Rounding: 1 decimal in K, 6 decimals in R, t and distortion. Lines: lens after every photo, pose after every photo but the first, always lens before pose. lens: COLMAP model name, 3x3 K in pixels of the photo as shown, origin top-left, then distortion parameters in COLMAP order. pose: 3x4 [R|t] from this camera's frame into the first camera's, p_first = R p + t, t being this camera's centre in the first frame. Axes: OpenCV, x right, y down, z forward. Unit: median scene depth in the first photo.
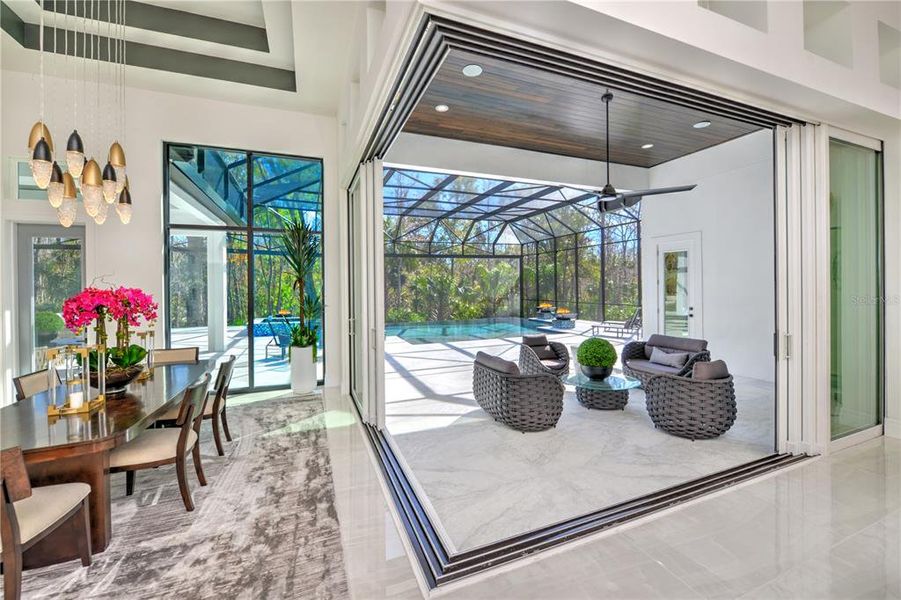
lens RADIAL K [[364.8, 0, 459.7], [0, 364.8, 290.4], [0, 0, 1]] dist [-0.002550, 0.000066]
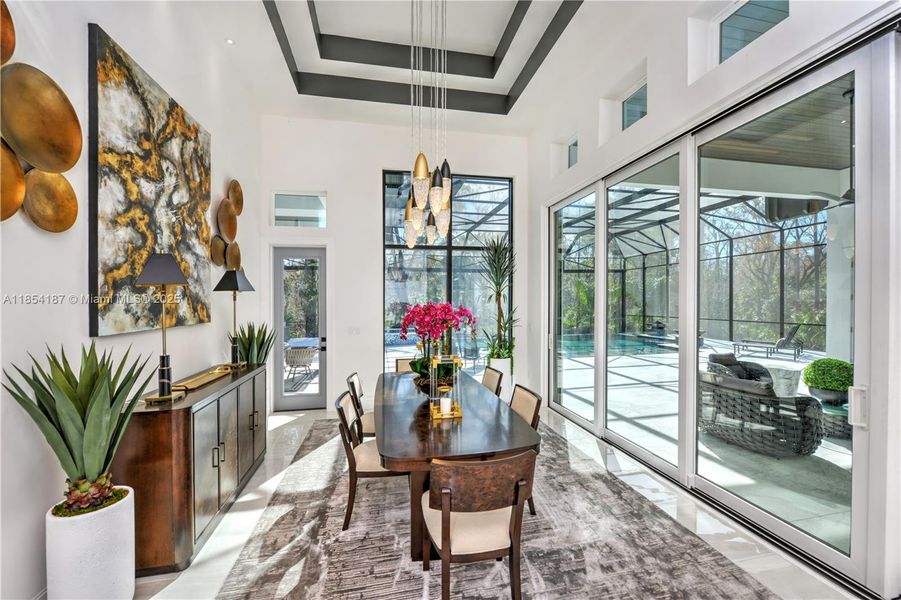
lens RADIAL K [[364.8, 0, 476.0], [0, 364.8, 297.7], [0, 0, 1]] dist [-0.002550, 0.000066]
pose [[0.988738, 0.002331, -0.149639, -0.611674], [-0.005540, 0.999763, -0.021032, 0.006621], [0.149554, 0.021624, 0.988517, -0.054645]]
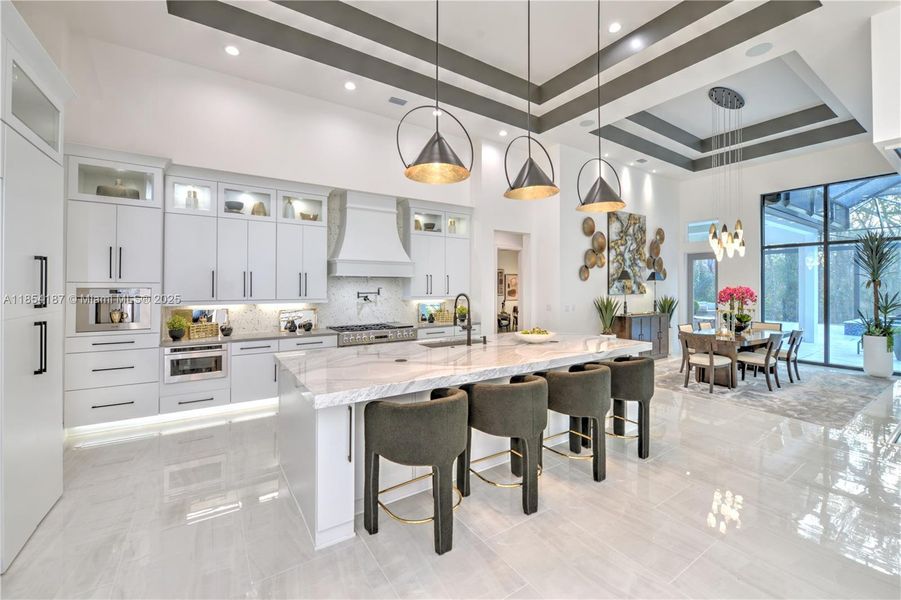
lens RADIAL K [[364.8, 0, 459.9], [0, 364.8, 275.3], [0, 0, 1]] dist [-0.002550, 0.000066]
pose [[0.198306, -0.002540, -0.980137, 0.763897], [-0.021537, 0.999744, -0.006948, -0.021891], [0.979904, 0.022487, 0.198200, -0.944221]]
